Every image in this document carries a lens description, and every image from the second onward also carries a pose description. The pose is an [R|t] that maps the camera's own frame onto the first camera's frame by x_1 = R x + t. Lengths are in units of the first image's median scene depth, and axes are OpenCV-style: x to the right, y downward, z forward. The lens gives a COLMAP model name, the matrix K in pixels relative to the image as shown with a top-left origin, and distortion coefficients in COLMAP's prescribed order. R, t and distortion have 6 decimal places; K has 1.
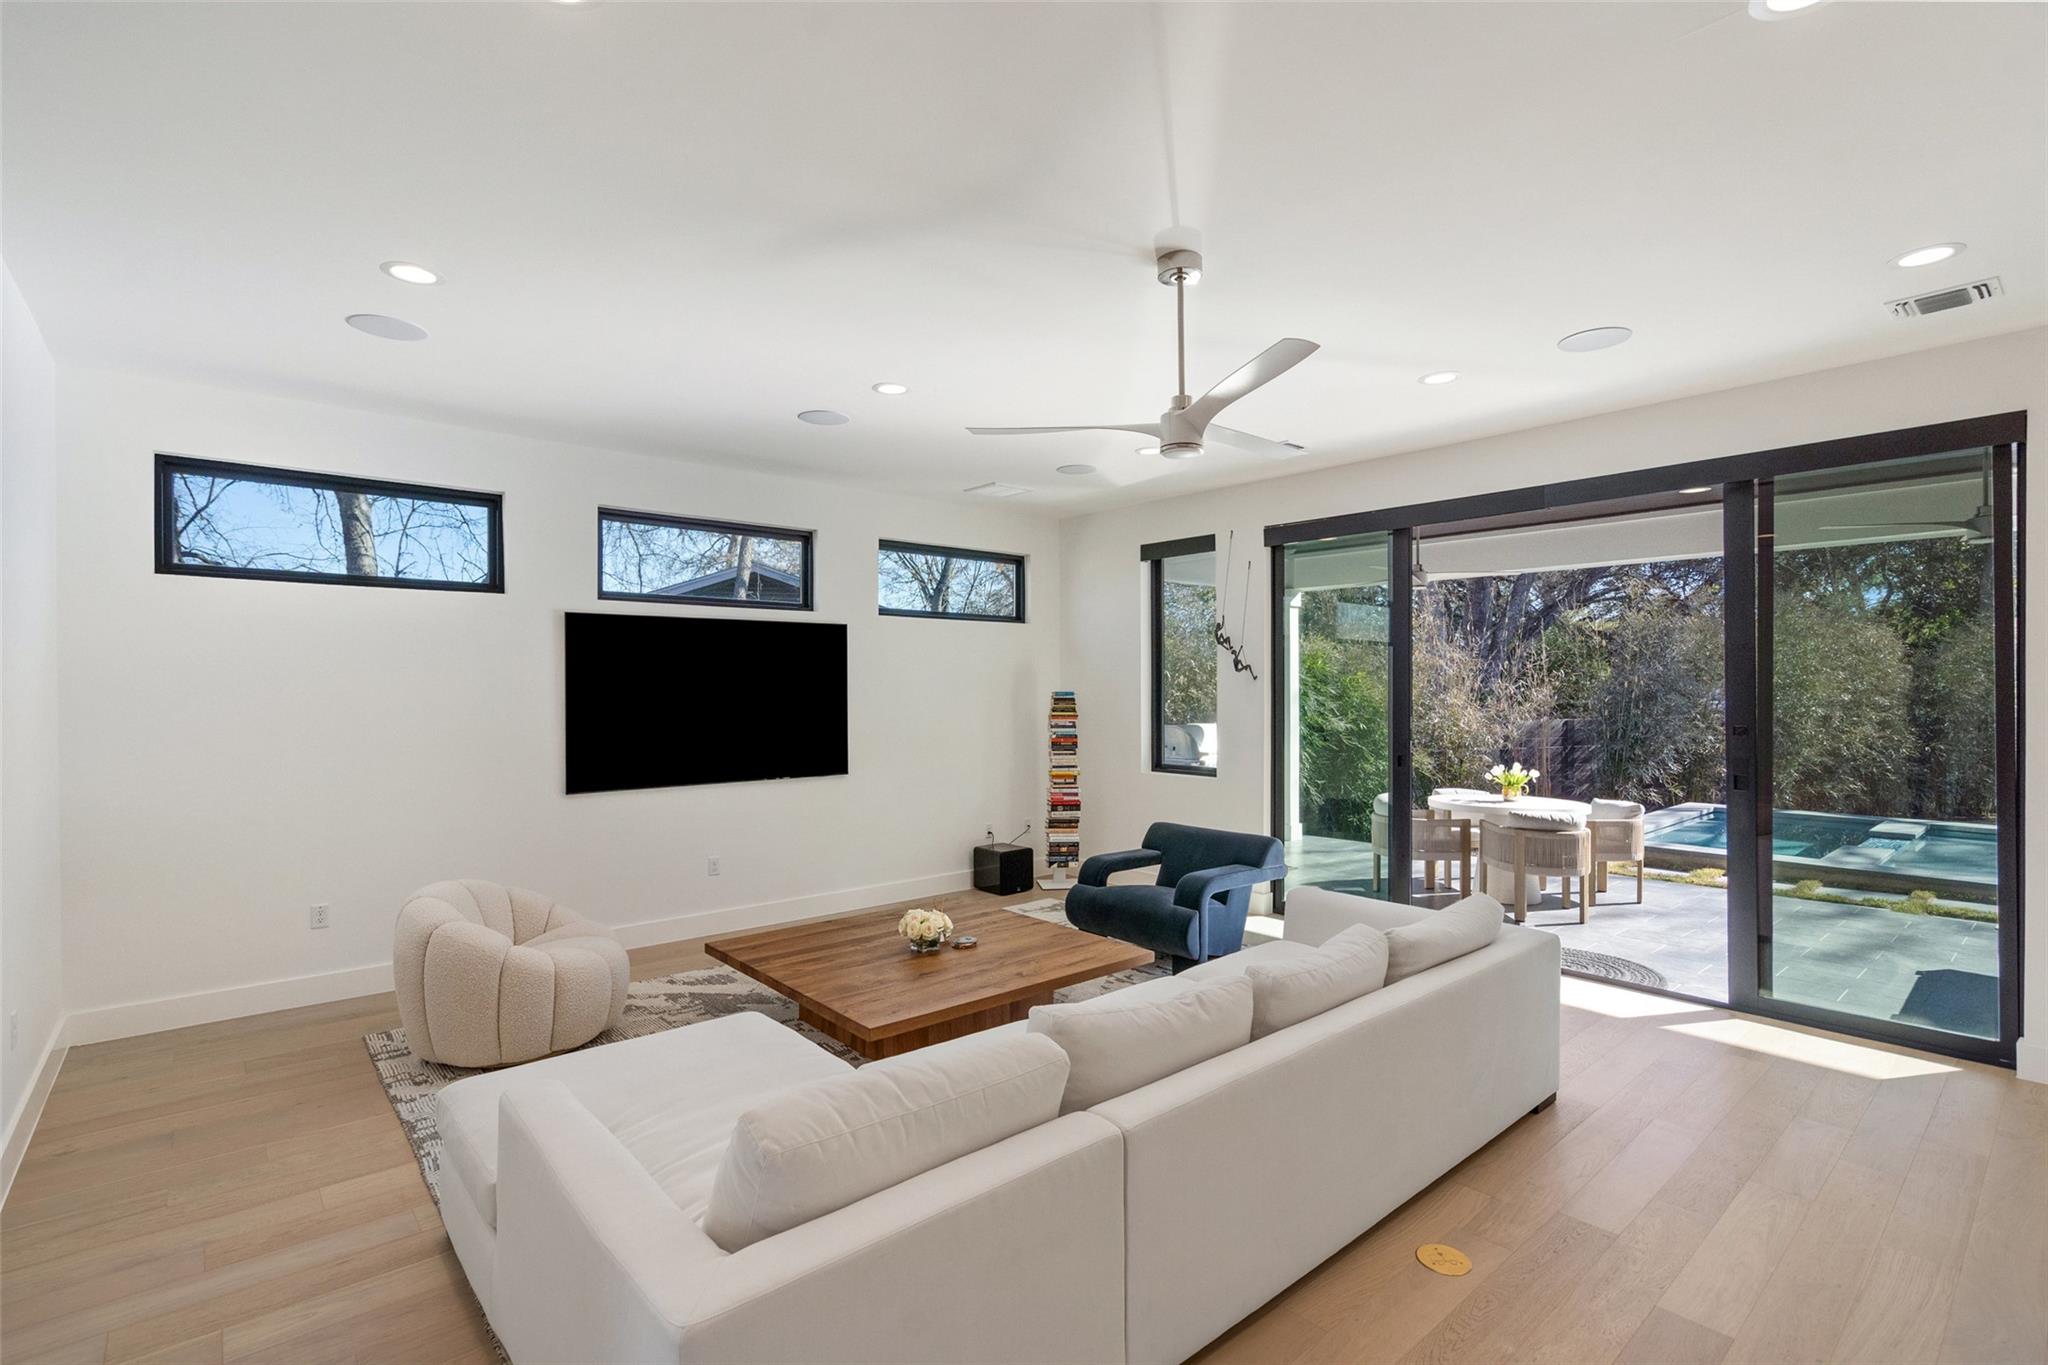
lens RADIAL K [[949.3, 0, 1025.1], [0, 949.3, 698.2], [0, 0, 1]] dist [0.002387, 0.001680]
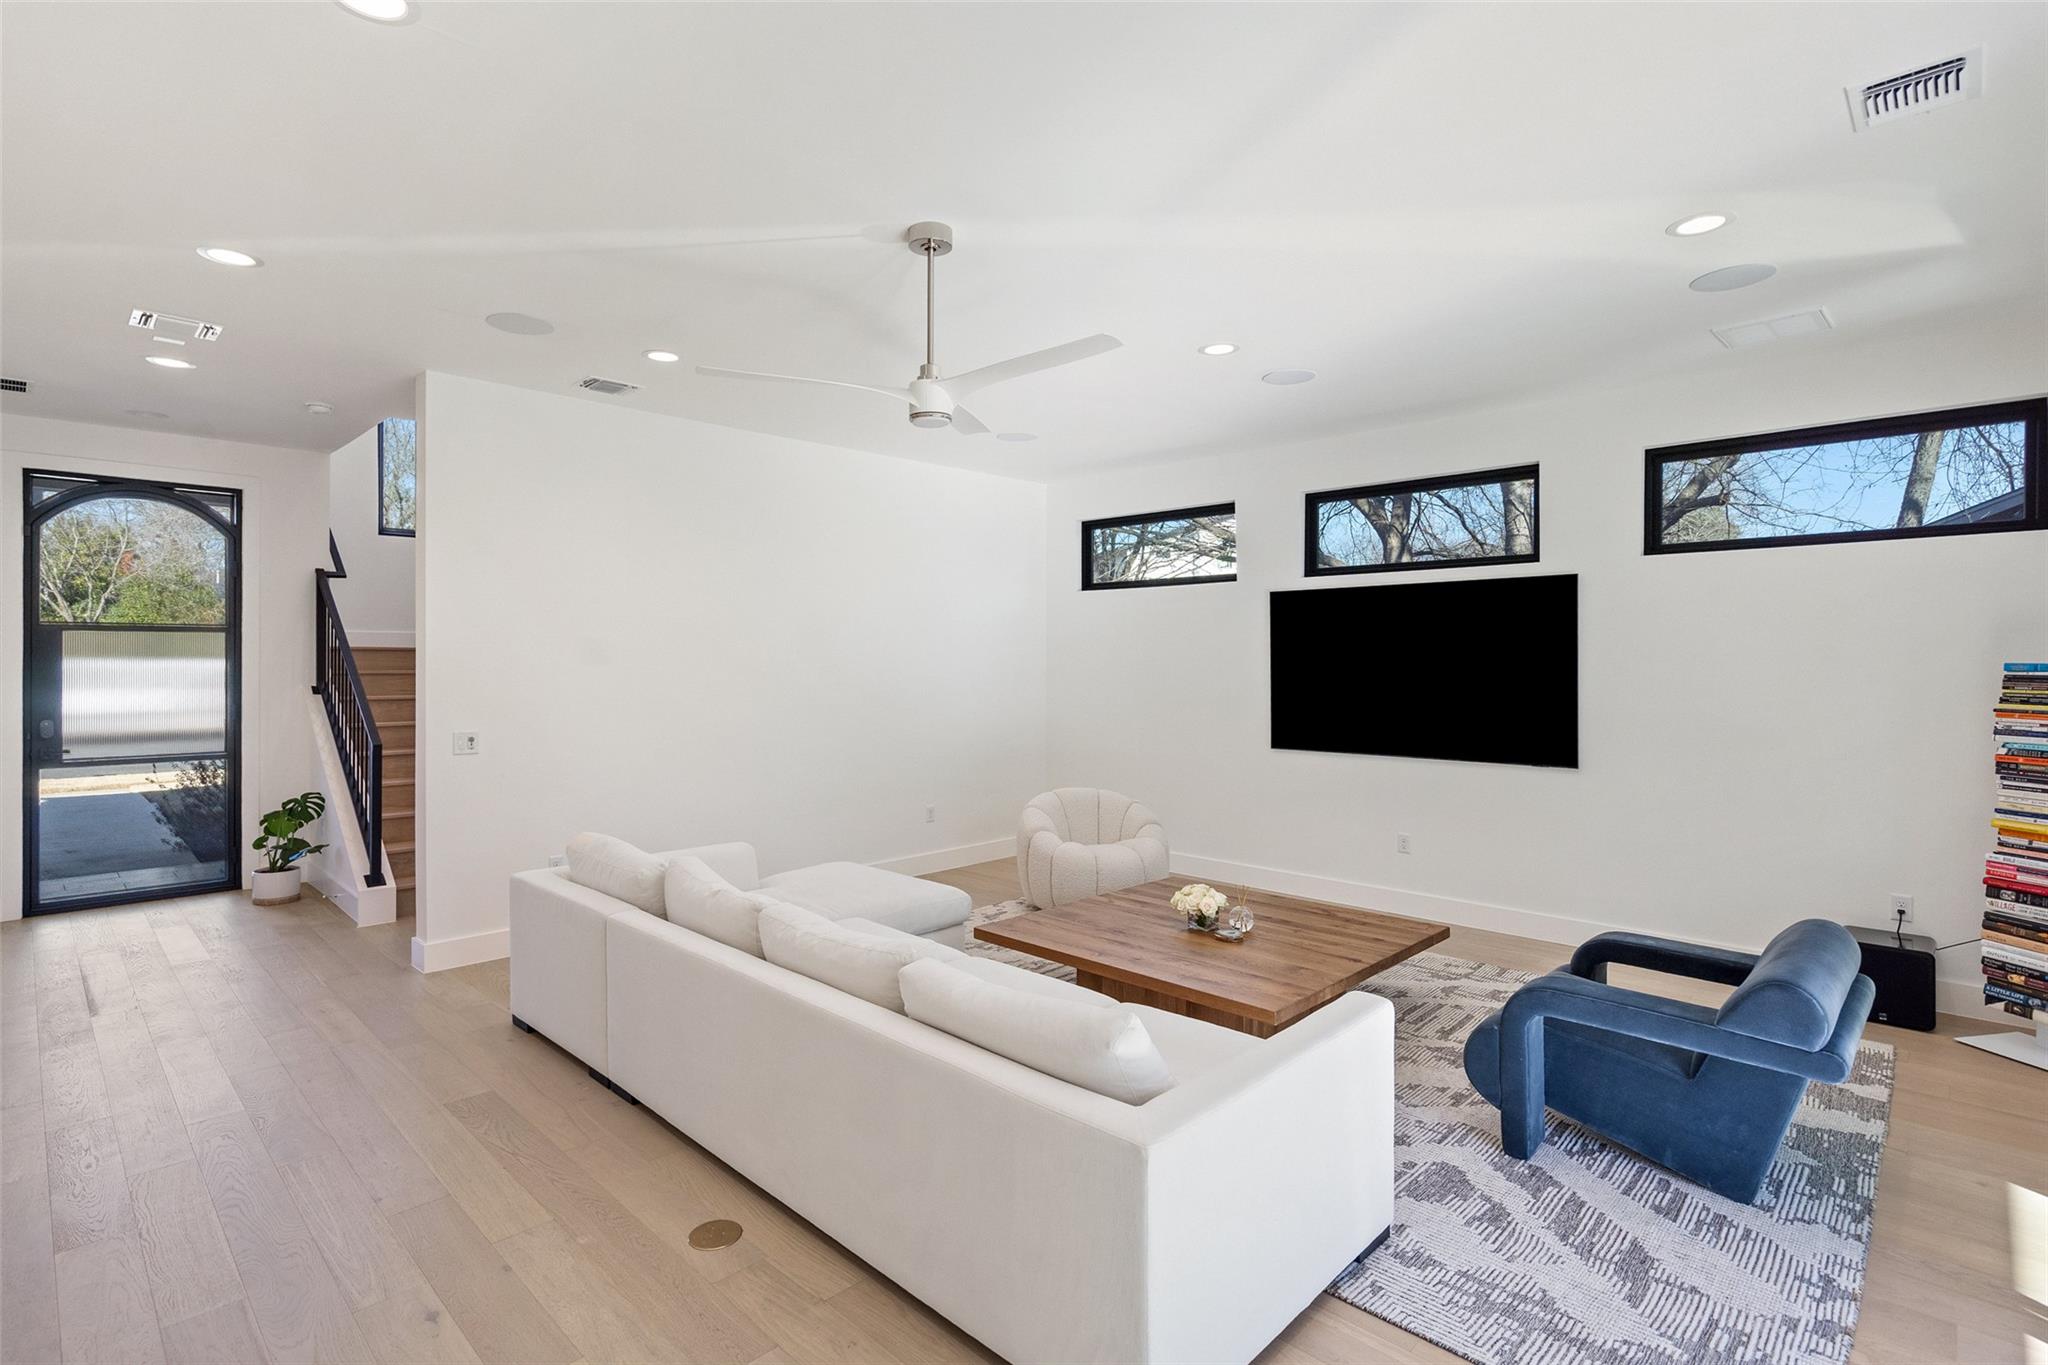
lens RADIAL K [[949.3, 0, 989.7], [0, 949.3, 664.9], [0, 0, 1]] dist [0.002387, 0.001680]
pose [[0.074613, 0.009216, -0.997170, 0.553727], [-0.009588, 0.999918, 0.008524, -0.005779], [0.997166, 0.008925, 0.074695, 0.466569]]
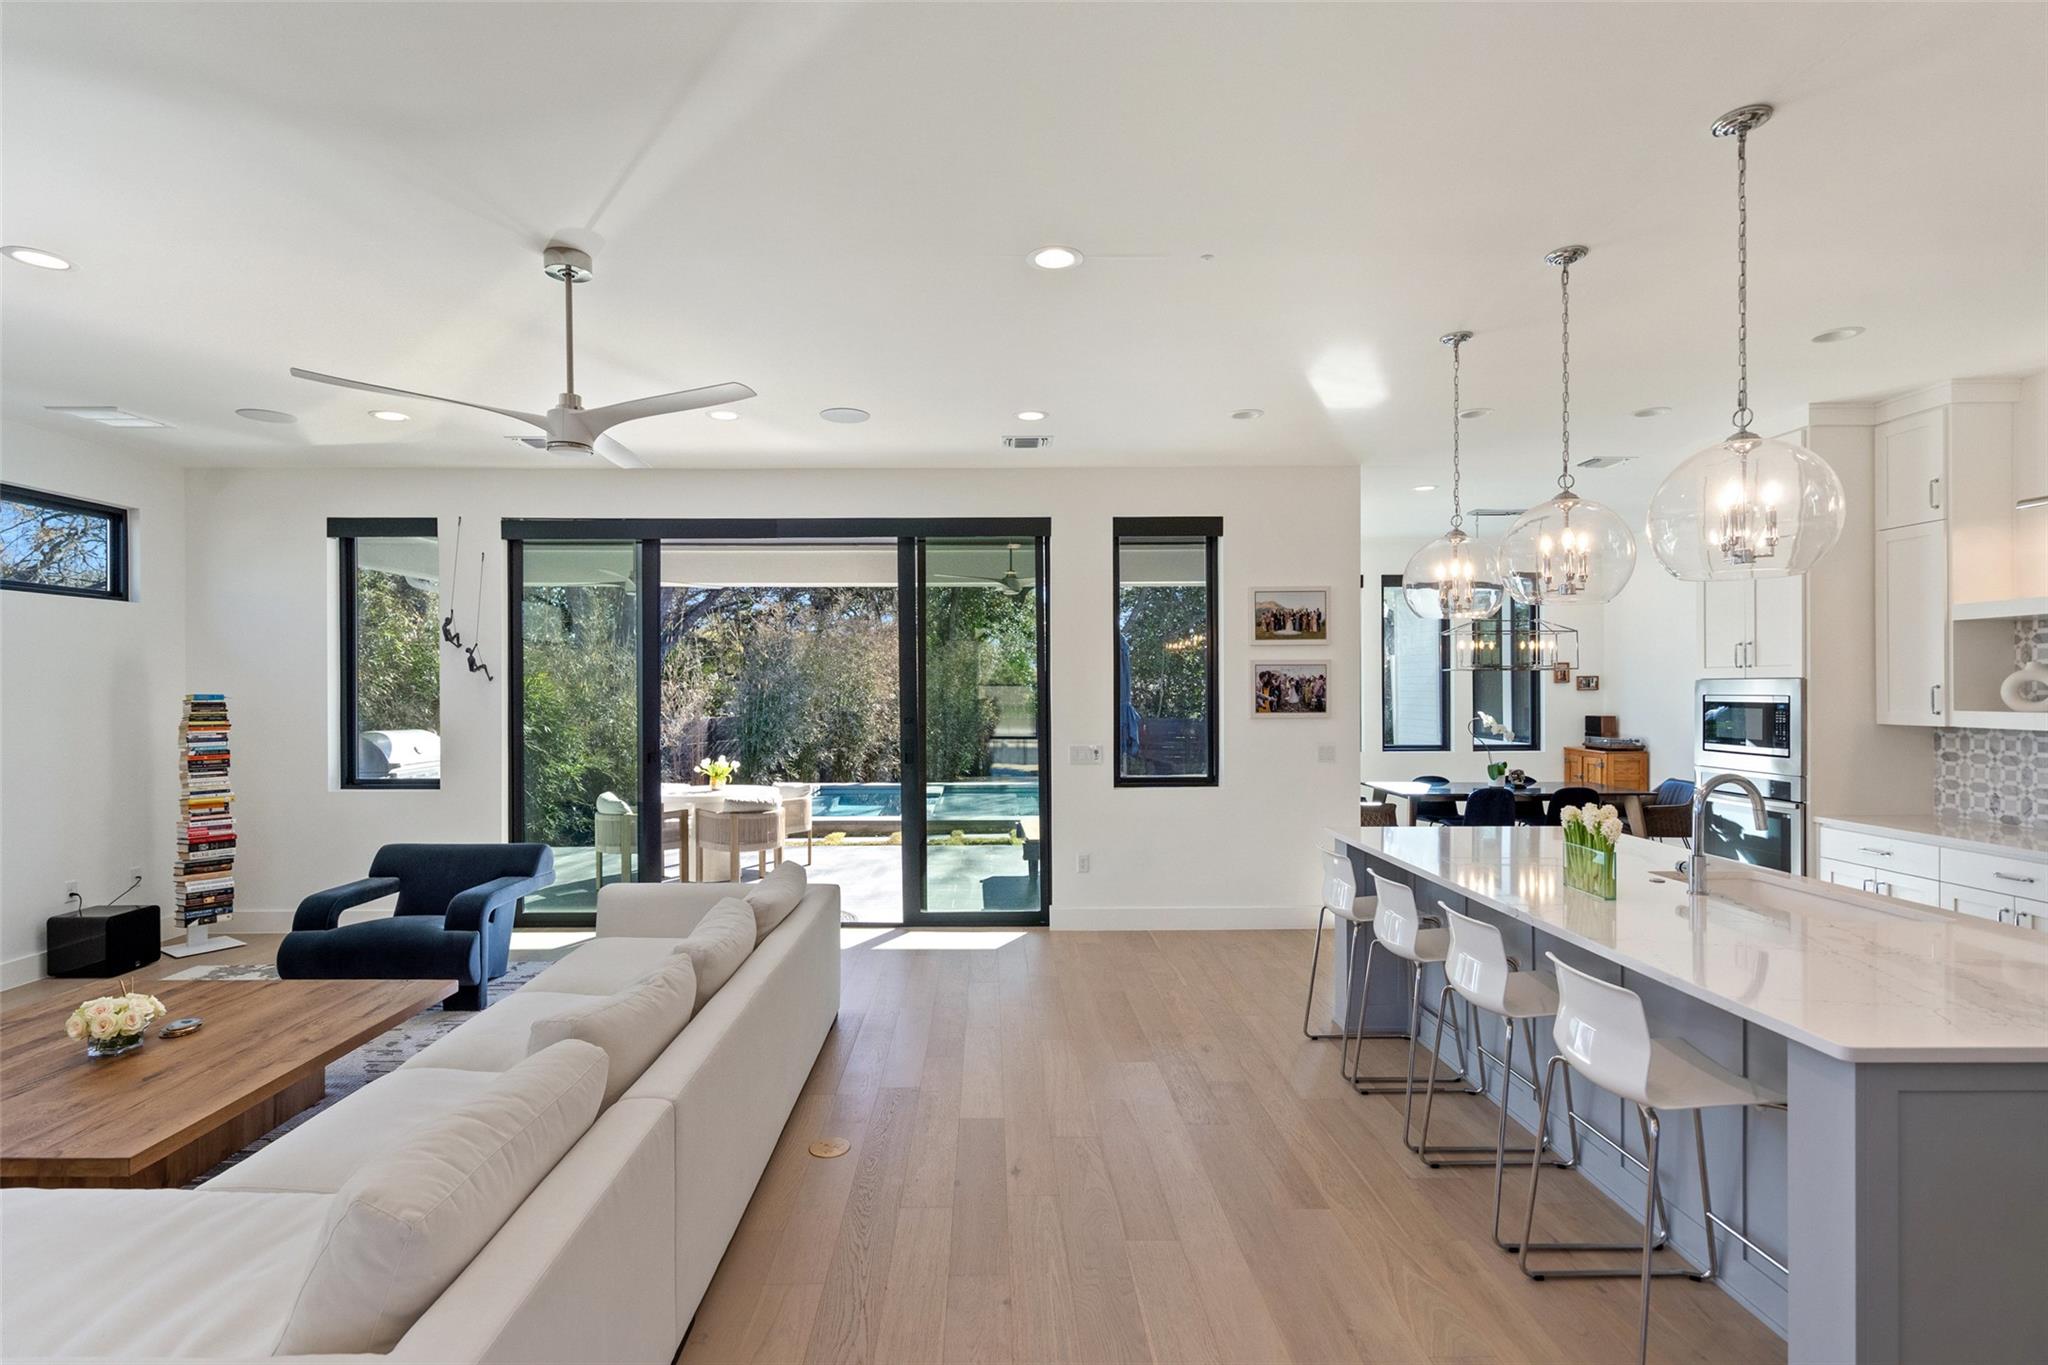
lens RADIAL K [[949.3, 0, 1008.5], [0, 949.3, 689.5], [0, 0, 1]] dist [0.002387, 0.001680]
pose [[0.650823, -0.001130, 0.759229, -0.136317], [0.009754, 0.999929, -0.006873, 0.000668], [-0.759167, 0.011878, 0.650788, 0.004809]]
